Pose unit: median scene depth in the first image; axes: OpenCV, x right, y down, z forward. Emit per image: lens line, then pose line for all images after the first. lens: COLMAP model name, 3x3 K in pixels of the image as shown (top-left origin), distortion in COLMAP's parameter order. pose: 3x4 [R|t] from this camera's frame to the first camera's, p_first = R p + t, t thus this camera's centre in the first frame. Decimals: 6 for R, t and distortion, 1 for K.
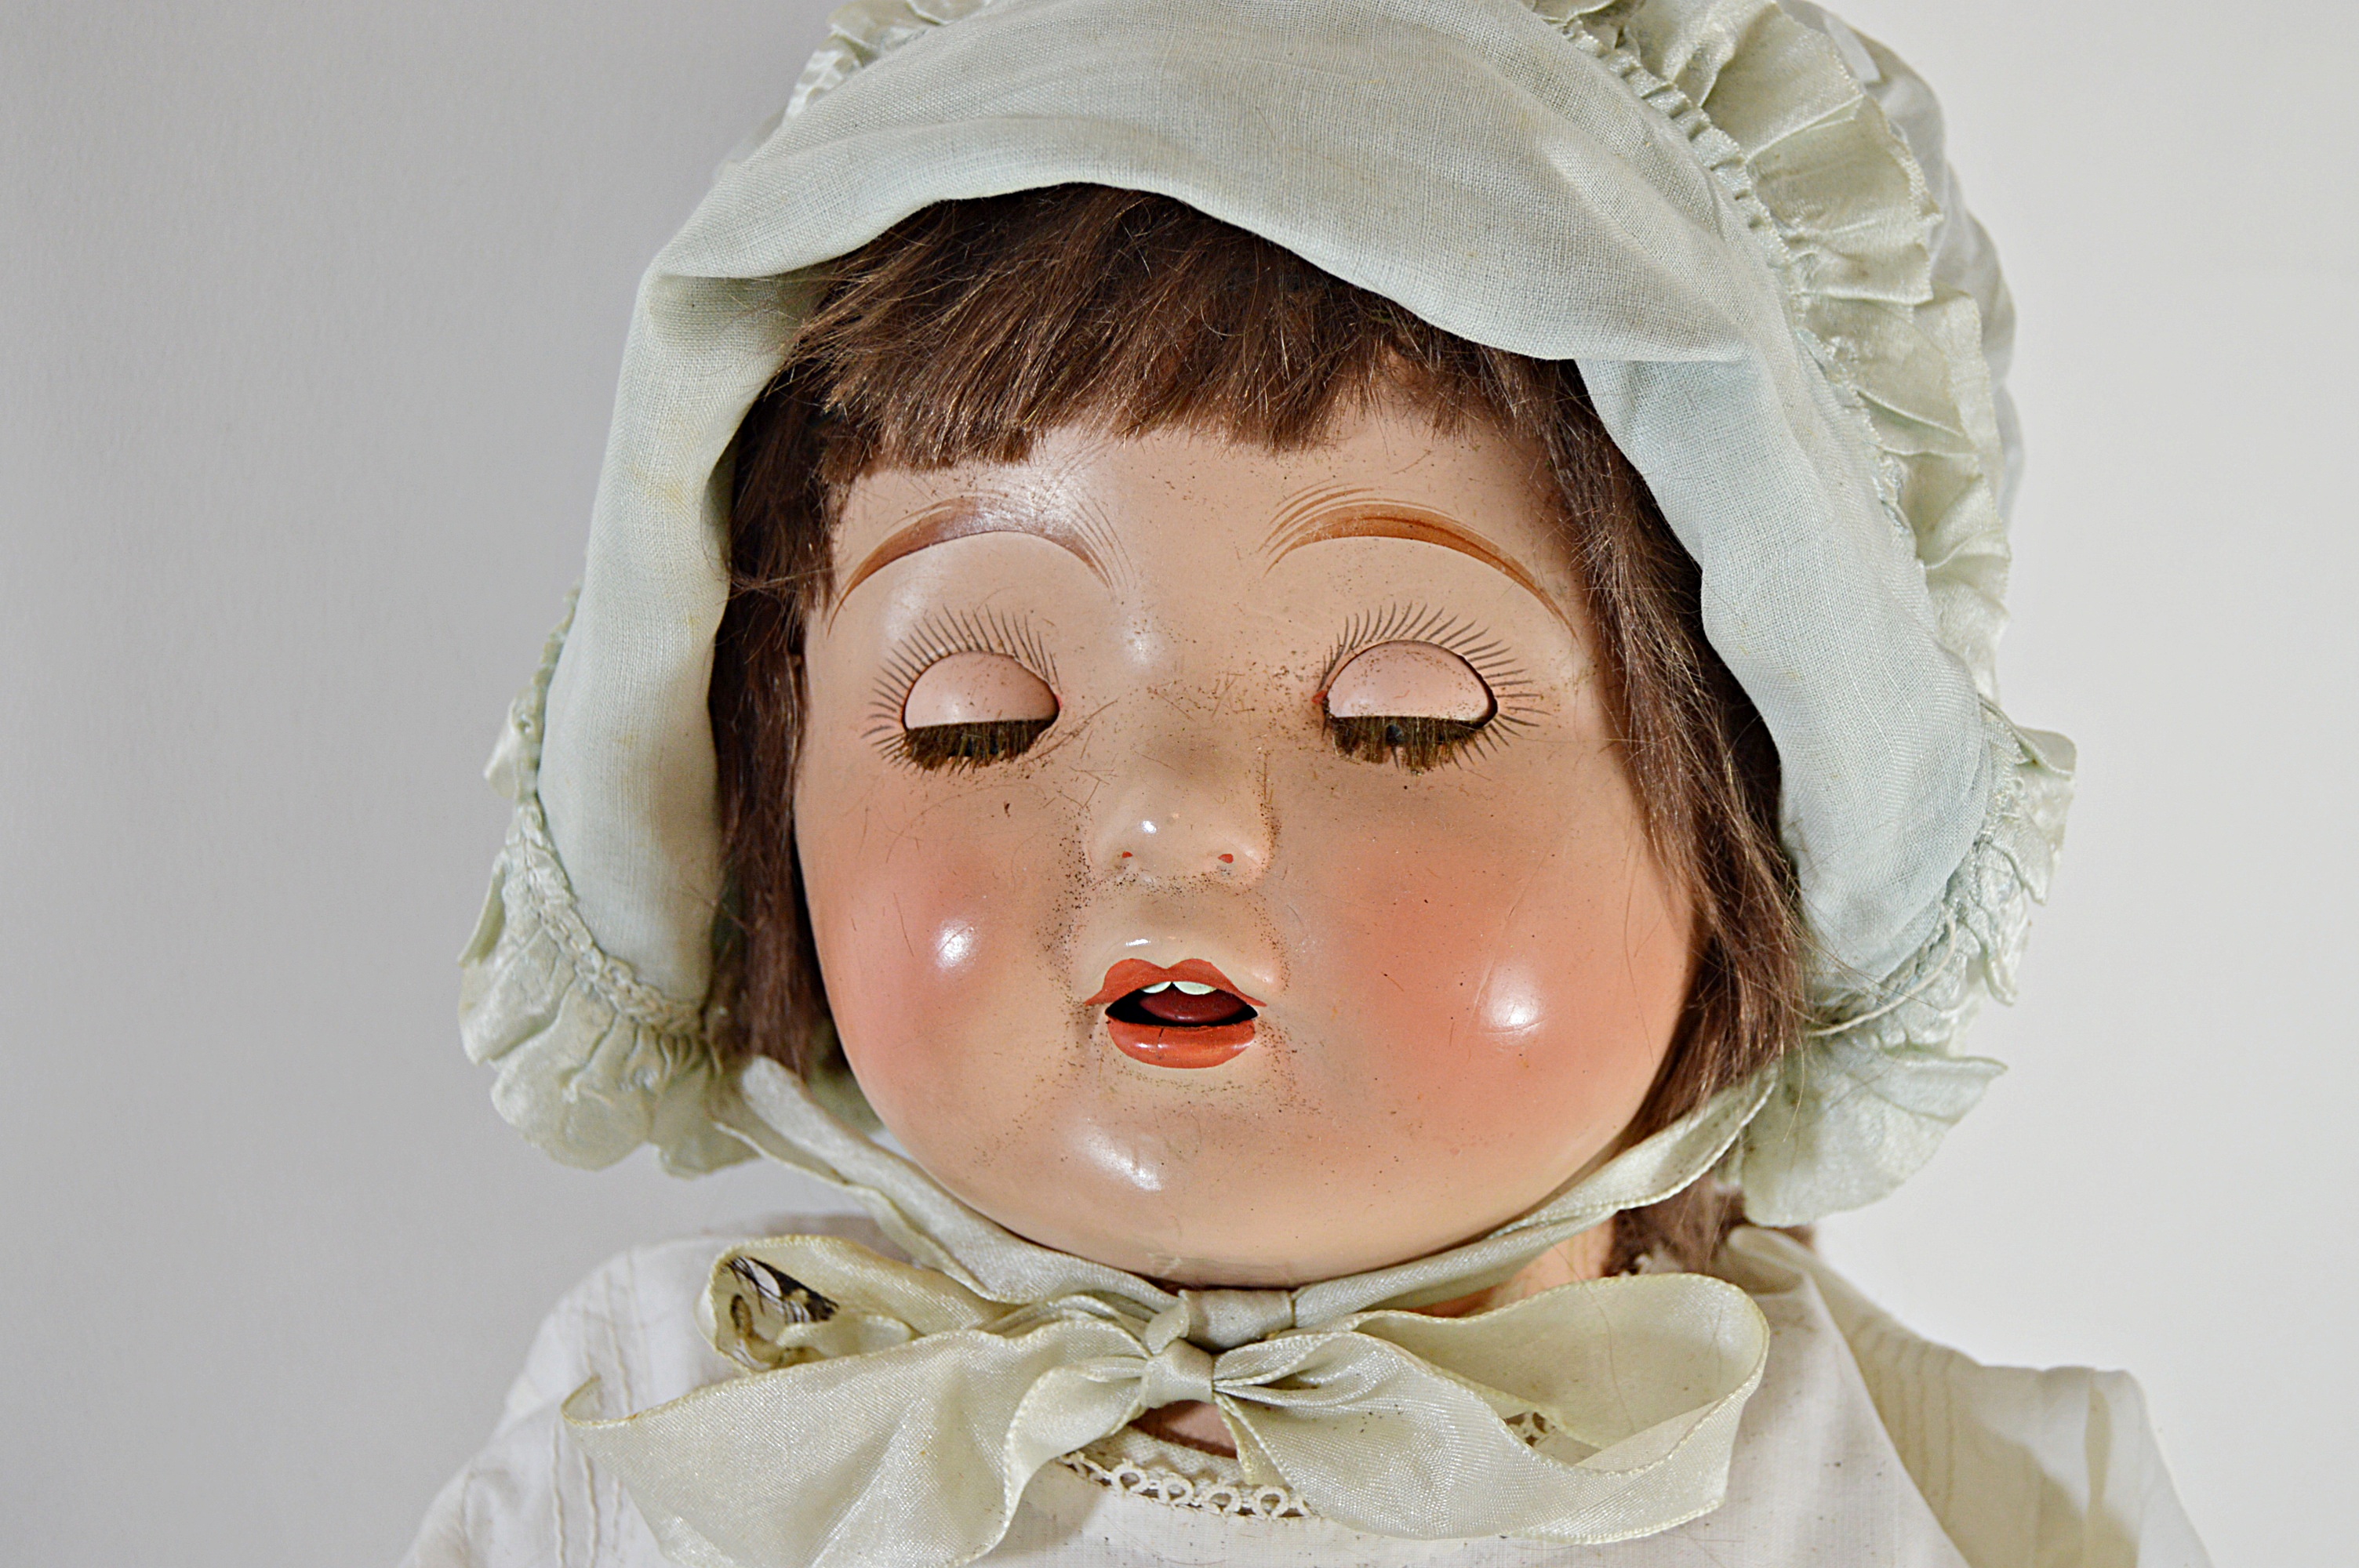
lens RADIAL K [[3845.6, 0, 1179.5], [0, 3845.6, 784.0], [0, 0, 1]] dist [0.008606, -0.011138]
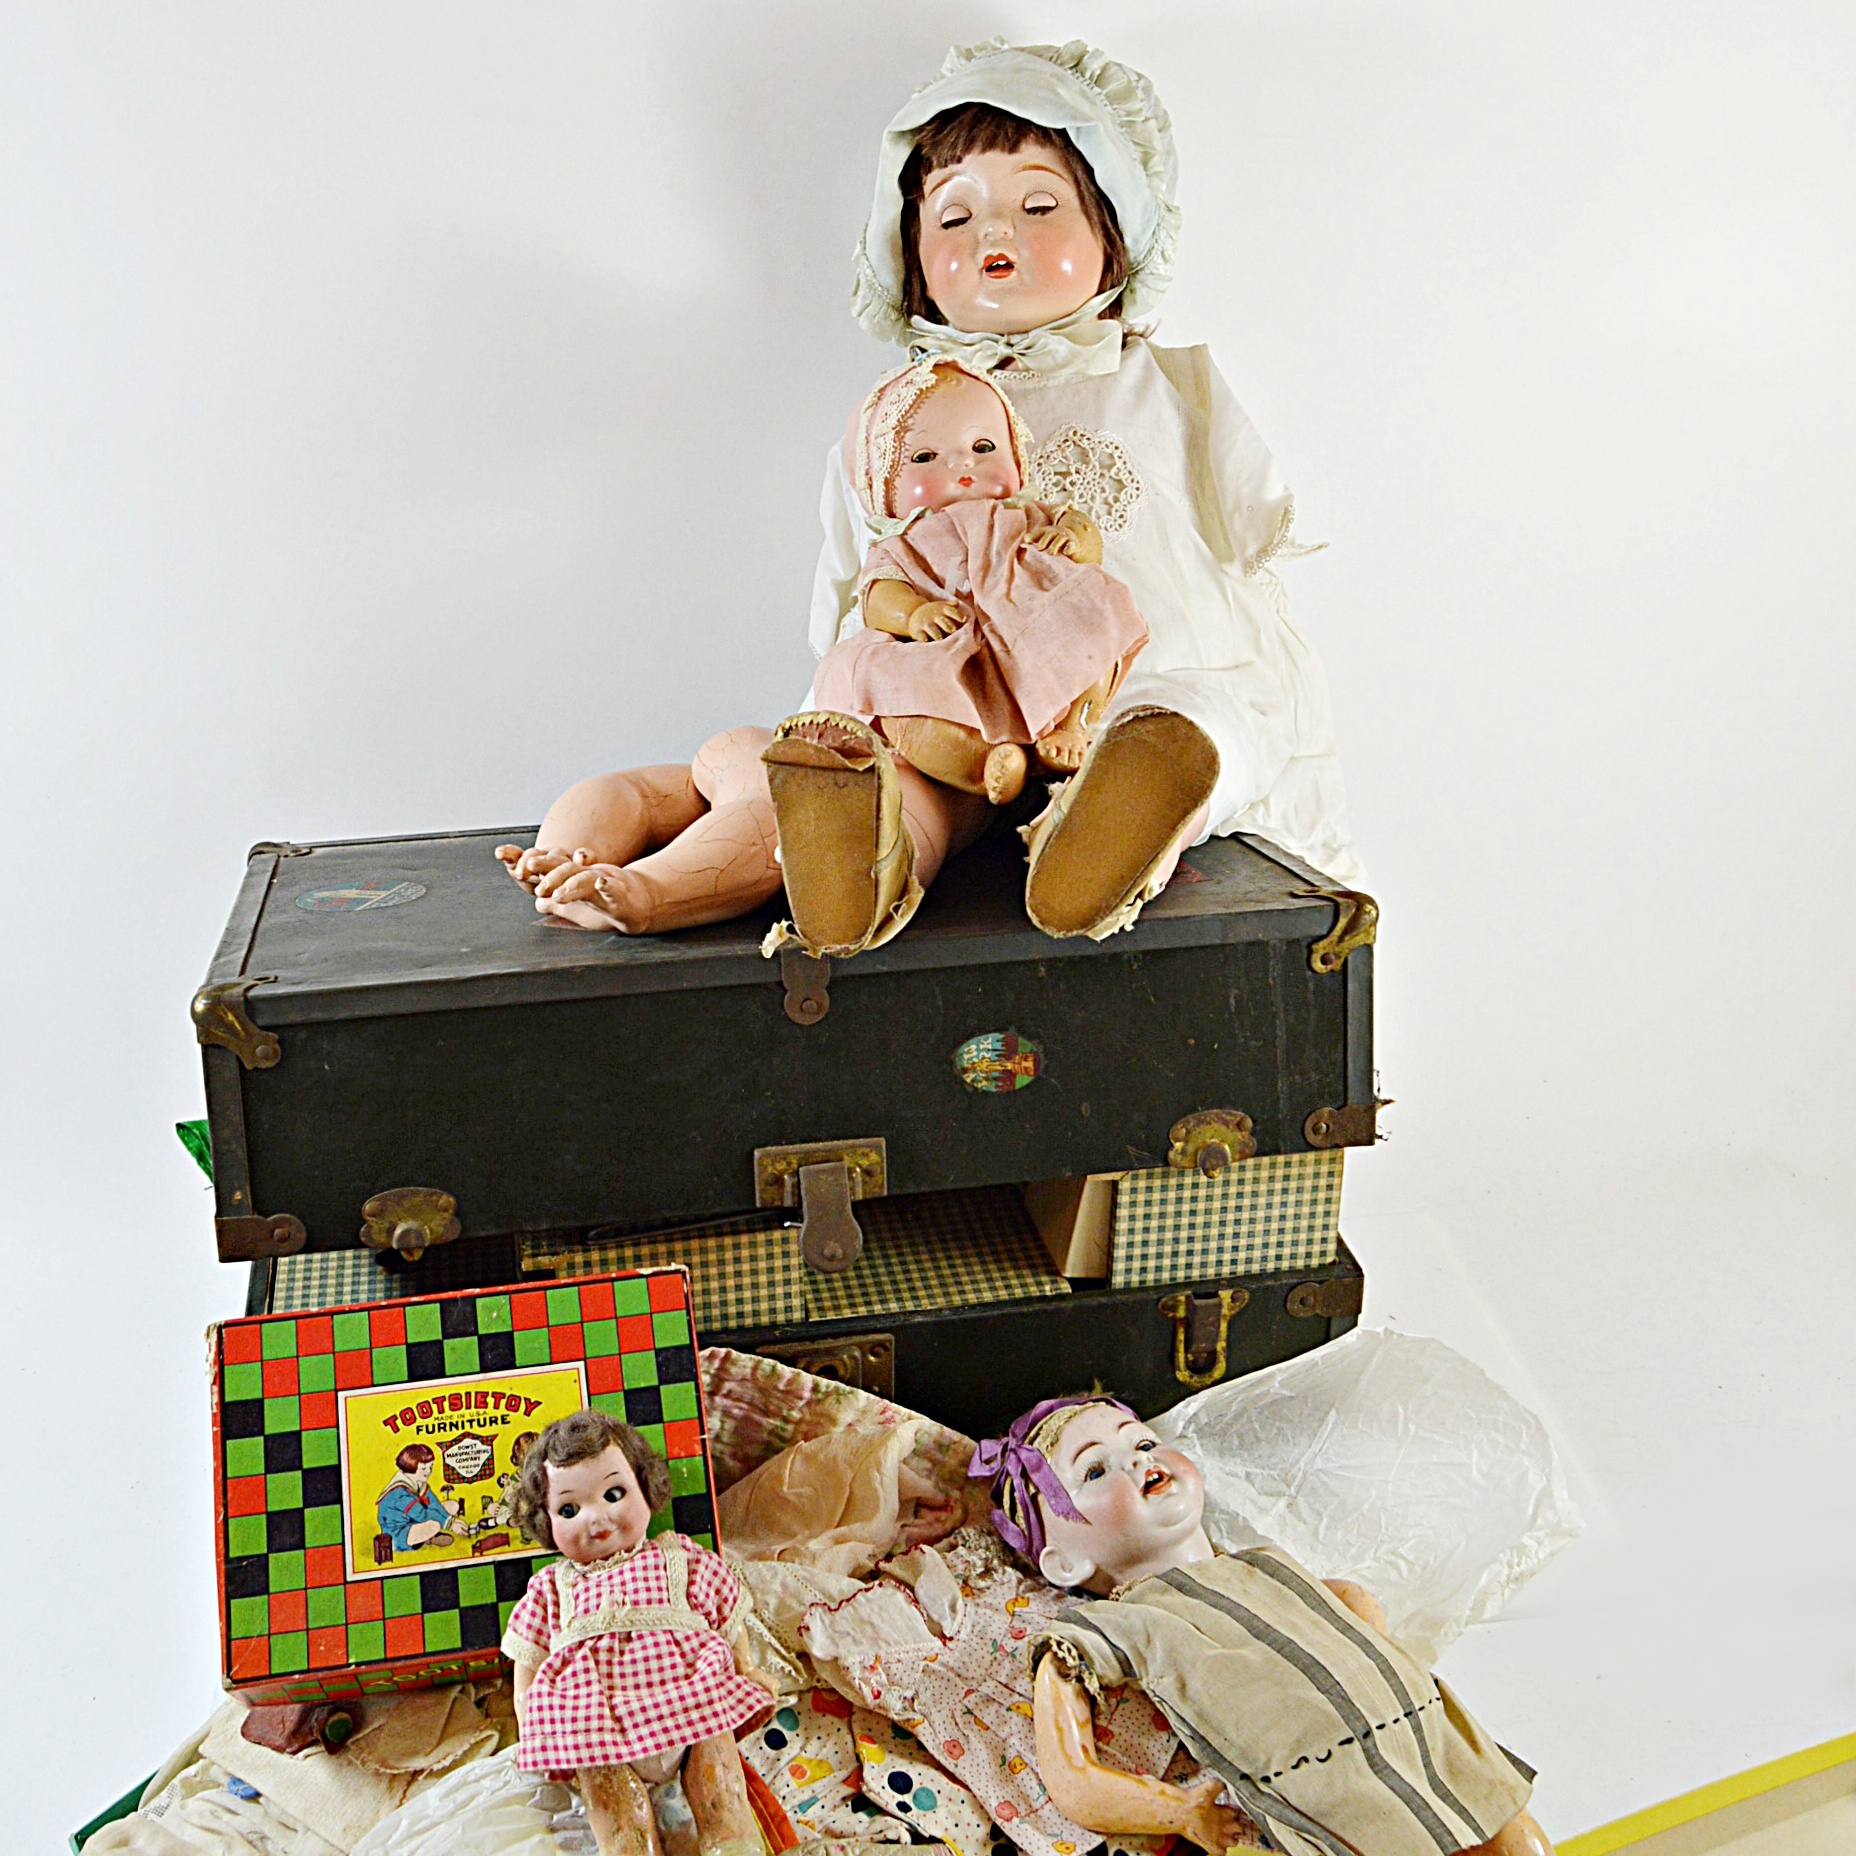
lens RADIAL K [[2720.1, 0, 928.0], [0, 2720.1, 928.0], [0, 0, 1]] dist [-0.008577, -0.021268]
pose [[0.994833, -0.068171, -0.075227, 0.113080], [0.069083, 0.997565, 0.009584, 0.858300], [0.074390, -0.014732, 0.997120, -2.511110]]
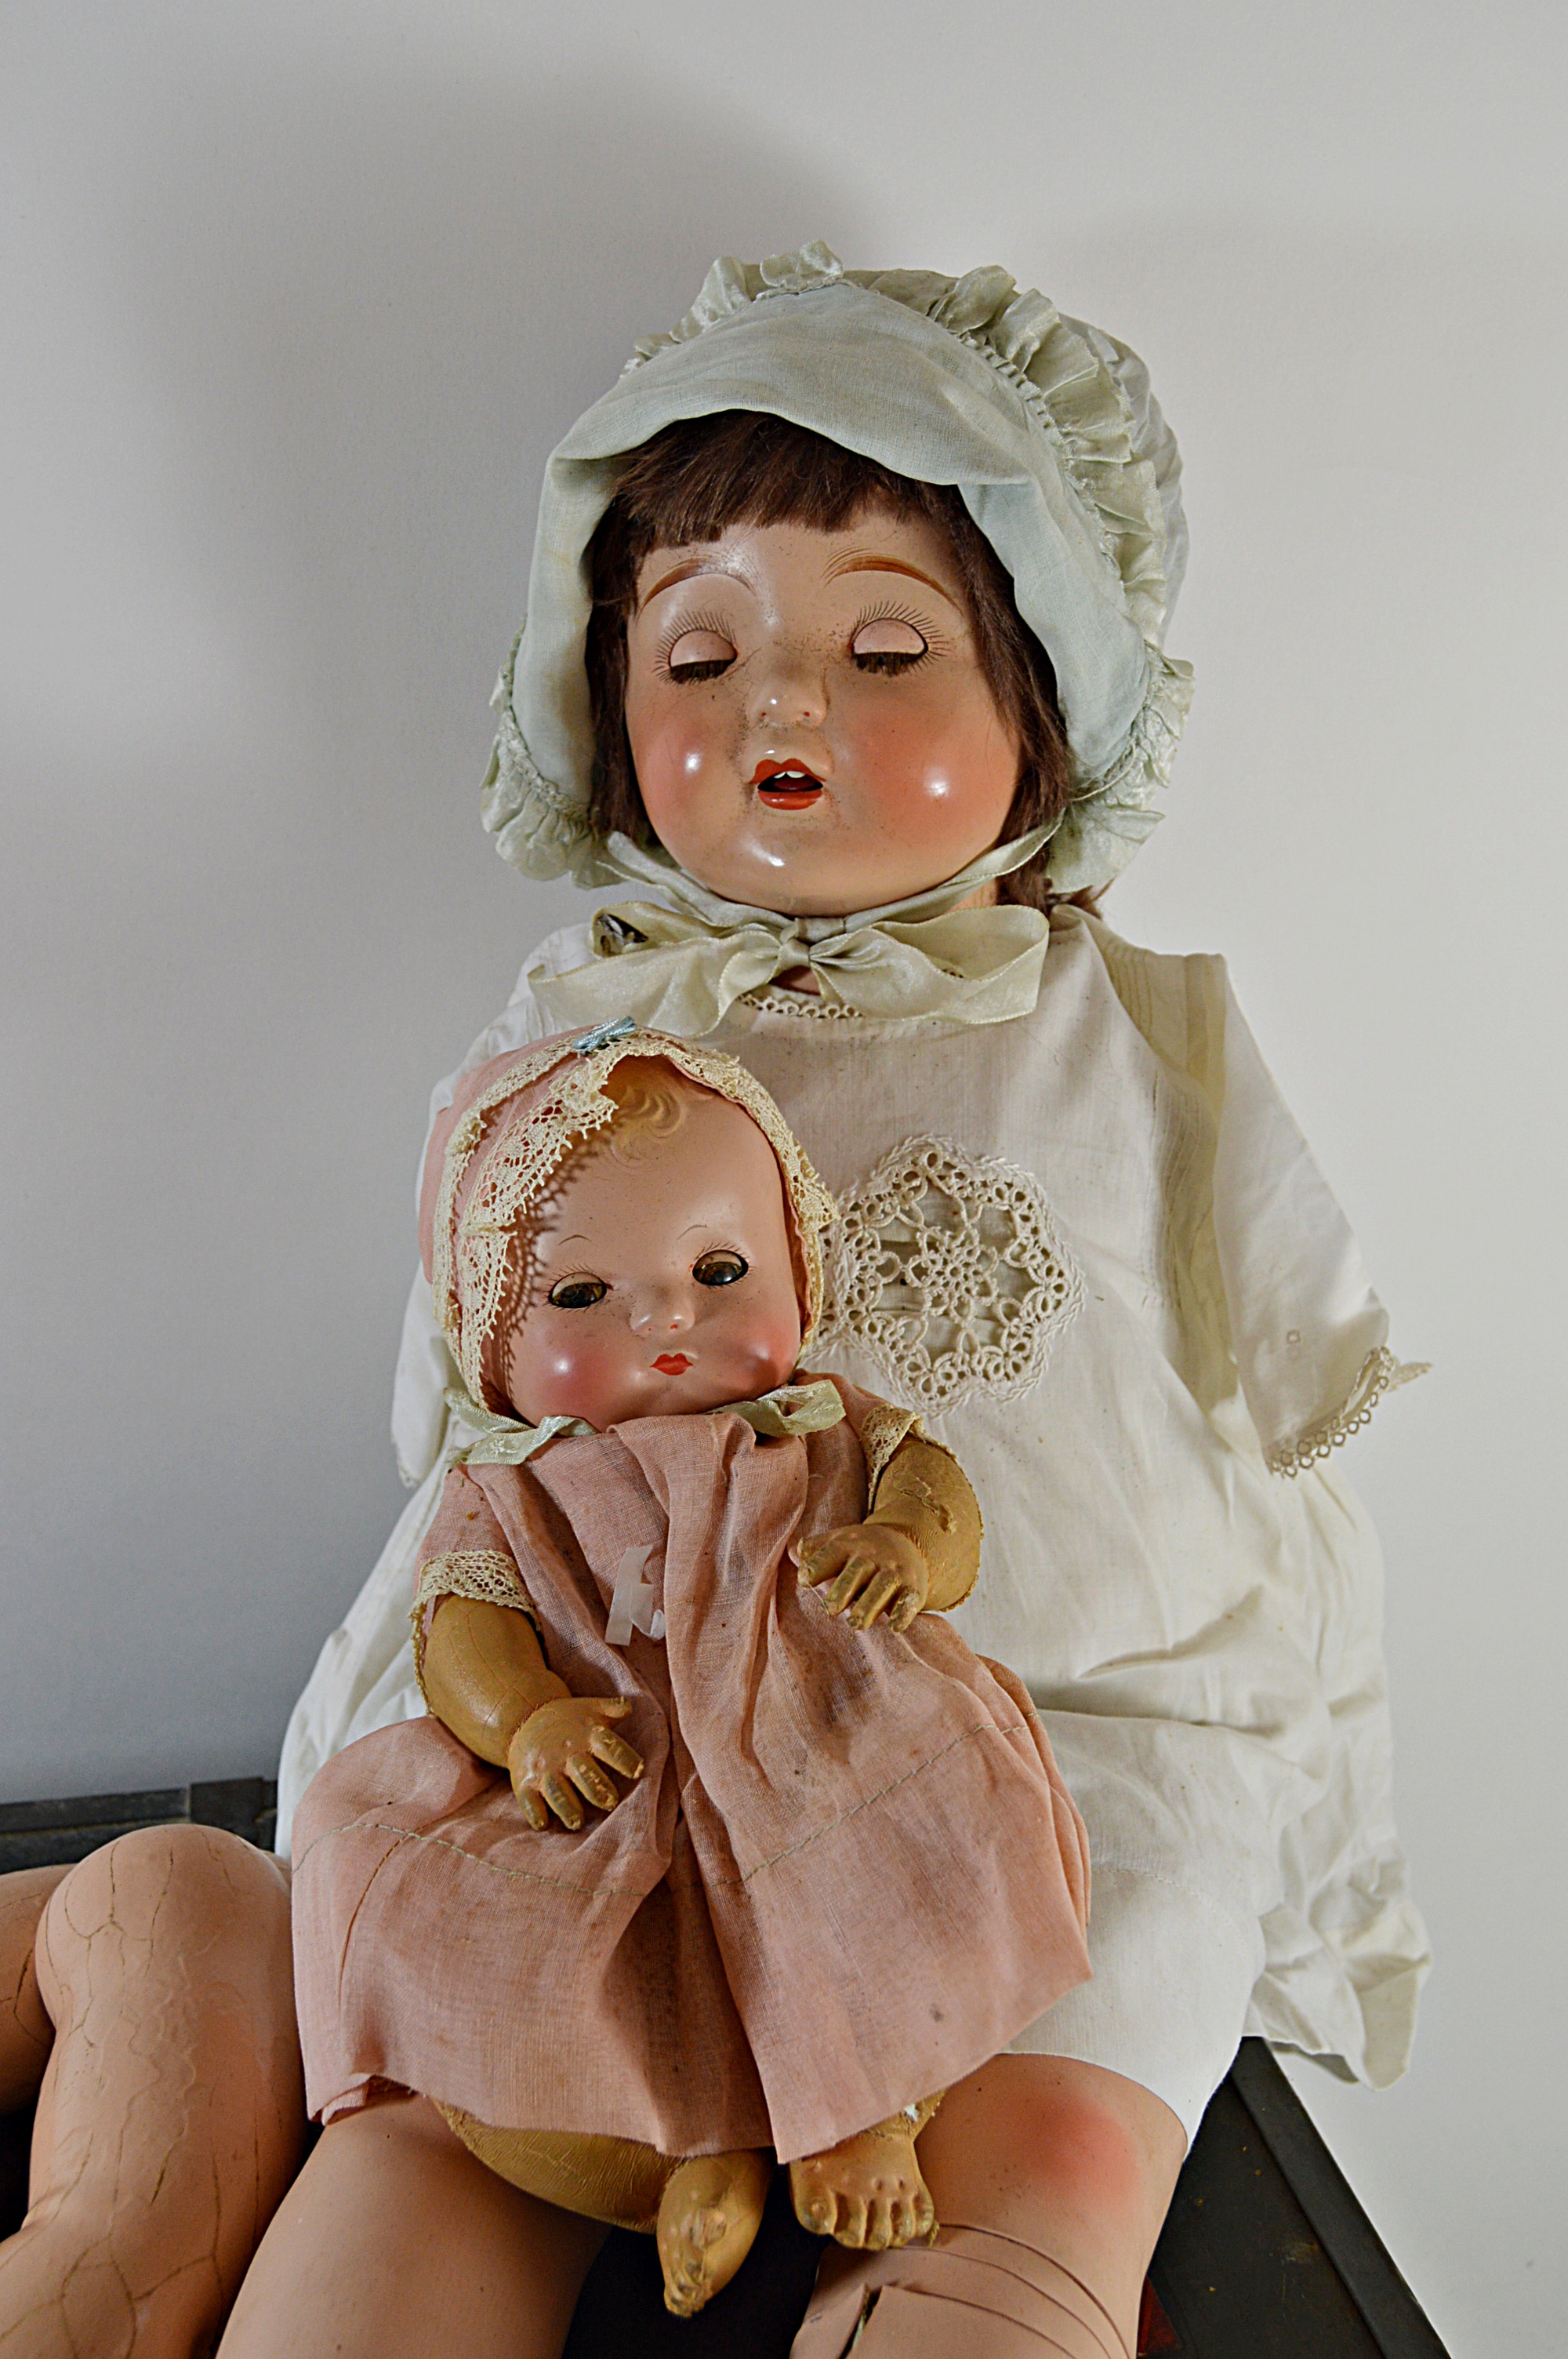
lens RADIAL K [[2356.9, 0, 792.6], [0, 2356.9, 1241.2], [0, 0, 1]] dist [-0.024233, -0.001922]
pose [[0.997955, -0.003449, -0.063823, 0.087974], [0.012862, 0.988952, 0.147678, 0.116666], [0.062609, -0.148197, 0.986974, -0.412967]]
